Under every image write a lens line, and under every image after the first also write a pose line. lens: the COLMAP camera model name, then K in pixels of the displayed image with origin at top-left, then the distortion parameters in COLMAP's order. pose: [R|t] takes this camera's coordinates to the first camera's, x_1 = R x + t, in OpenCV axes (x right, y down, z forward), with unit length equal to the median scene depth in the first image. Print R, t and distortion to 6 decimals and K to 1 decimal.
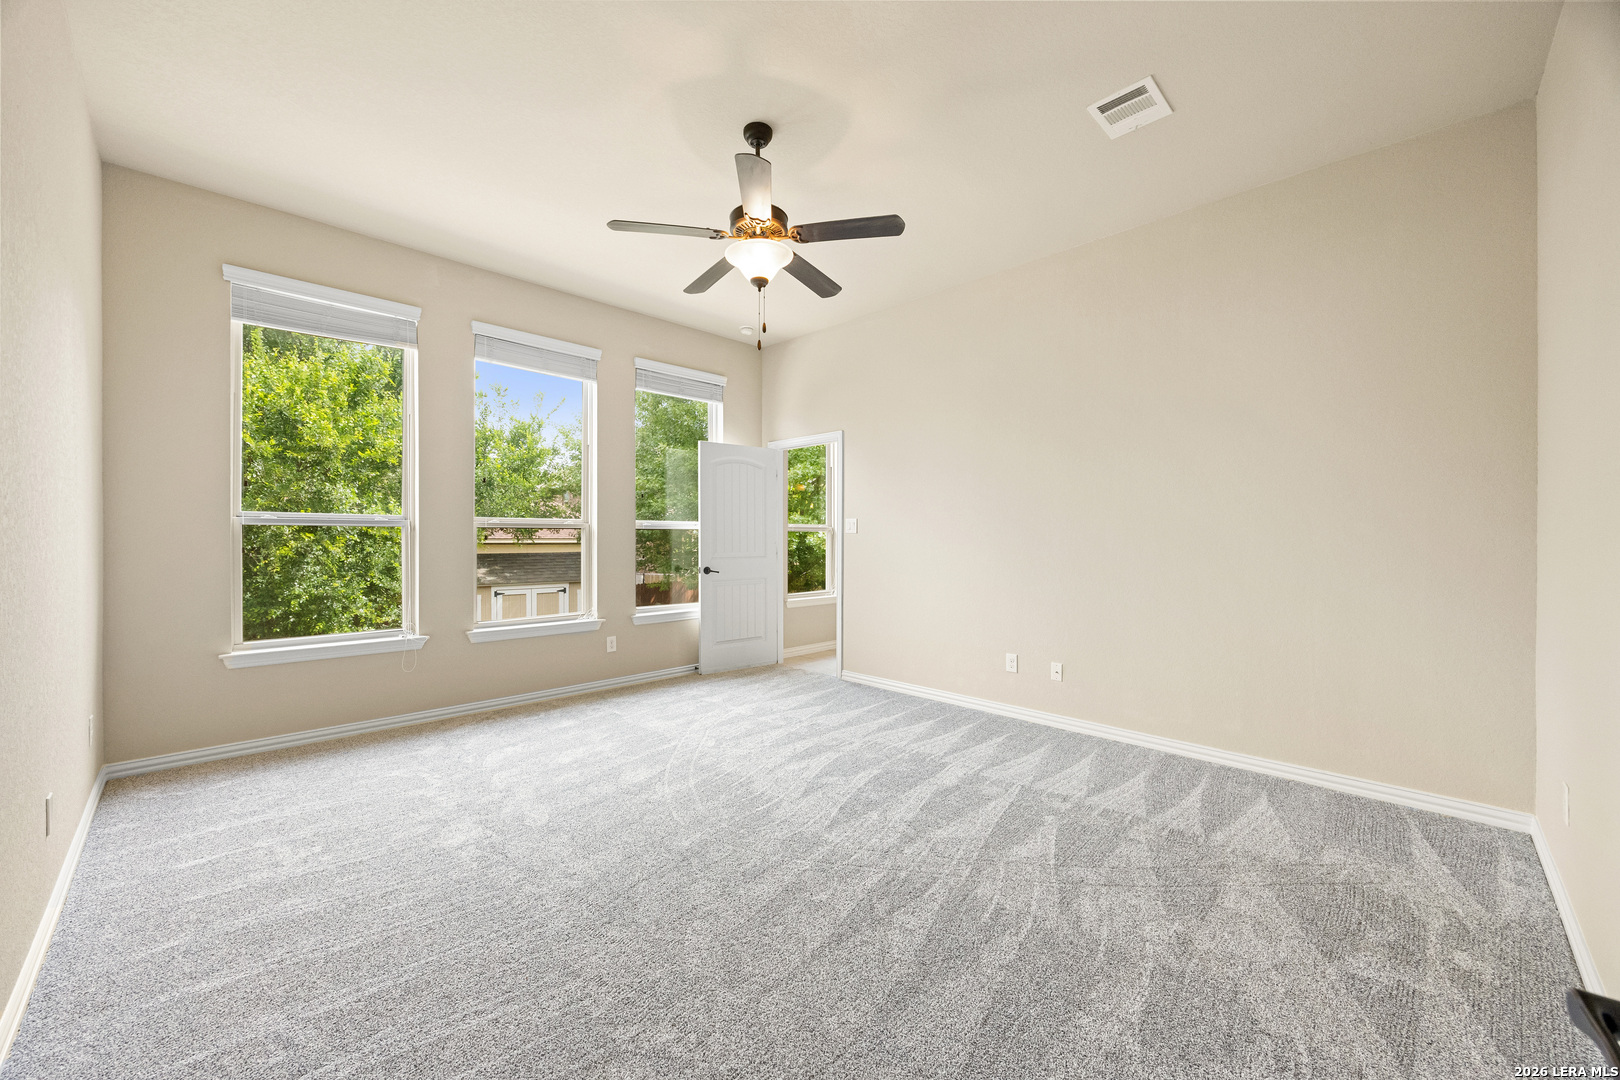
lens RADIAL K [[619.5, 0, 816.3], [0, 619.5, 535.1], [0, 0, 1]] dist [-0.001403, -0.000174]
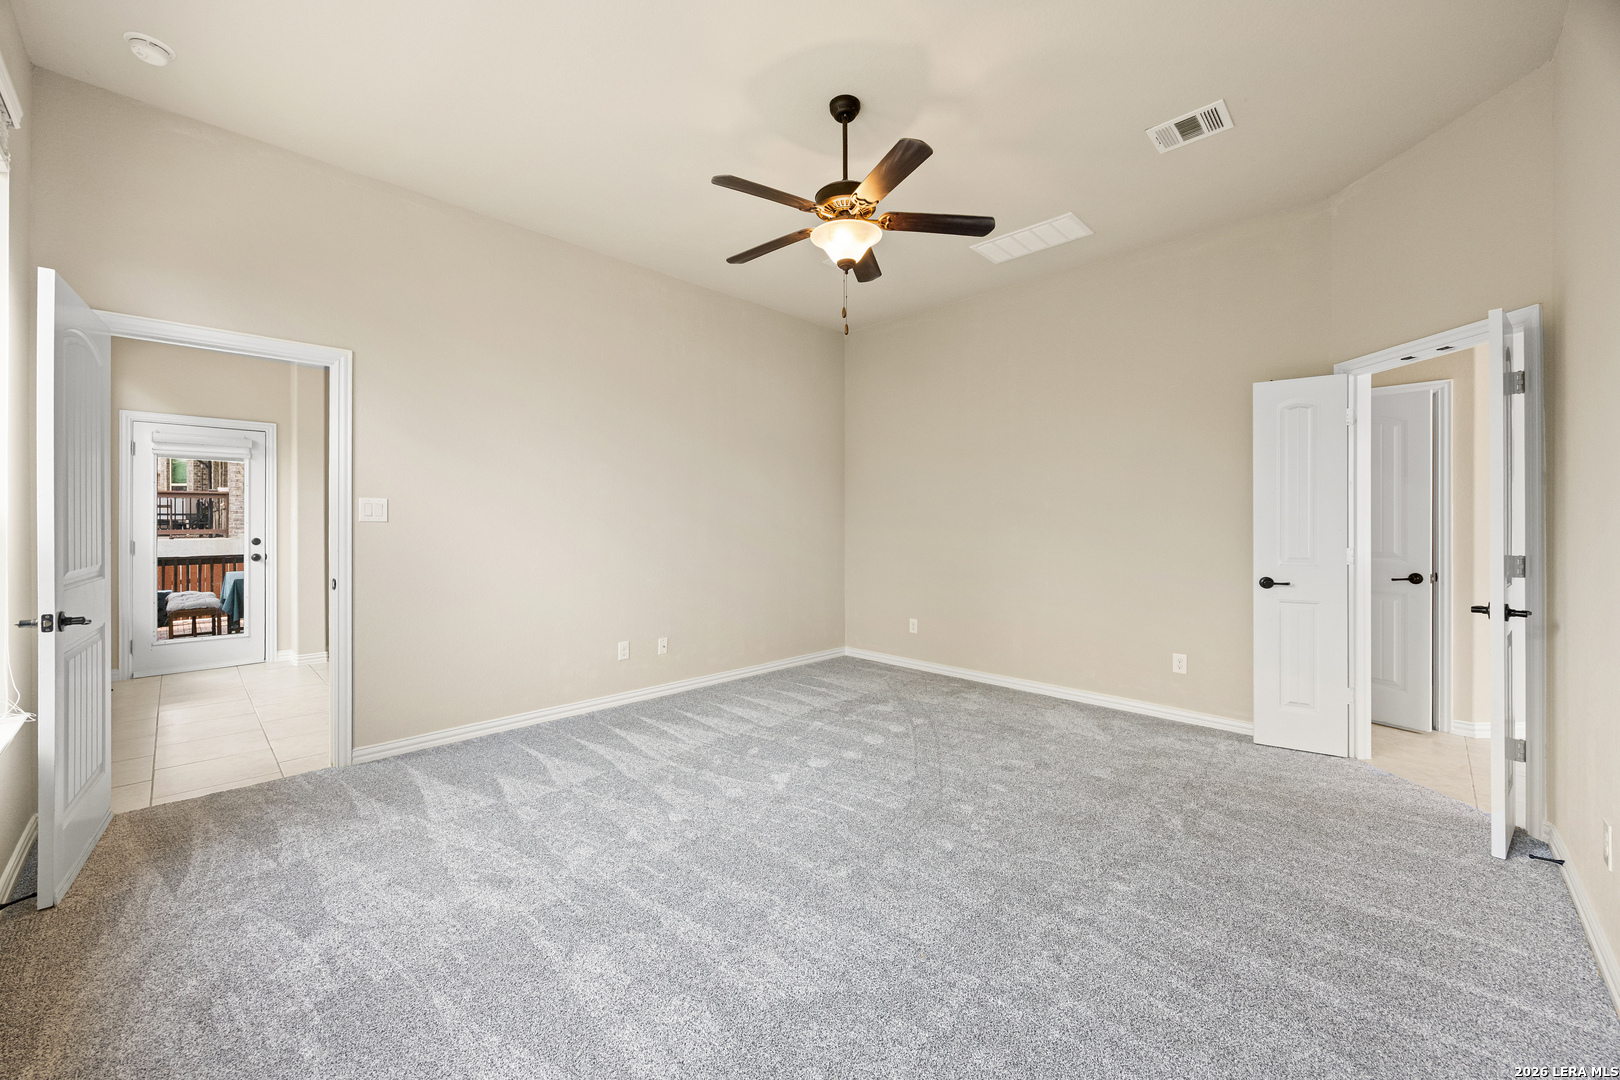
lens RADIAL K [[619.5, 0, 816.2], [0, 619.5, 527.7], [0, 0, 1]] dist [-0.001403, -0.000174]
pose [[0.013433, -0.012439, 0.999832, -0.739179], [-0.001248, 0.999922, 0.012457, -0.007897], [-0.999909, -0.001415, 0.013416, 0.725261]]
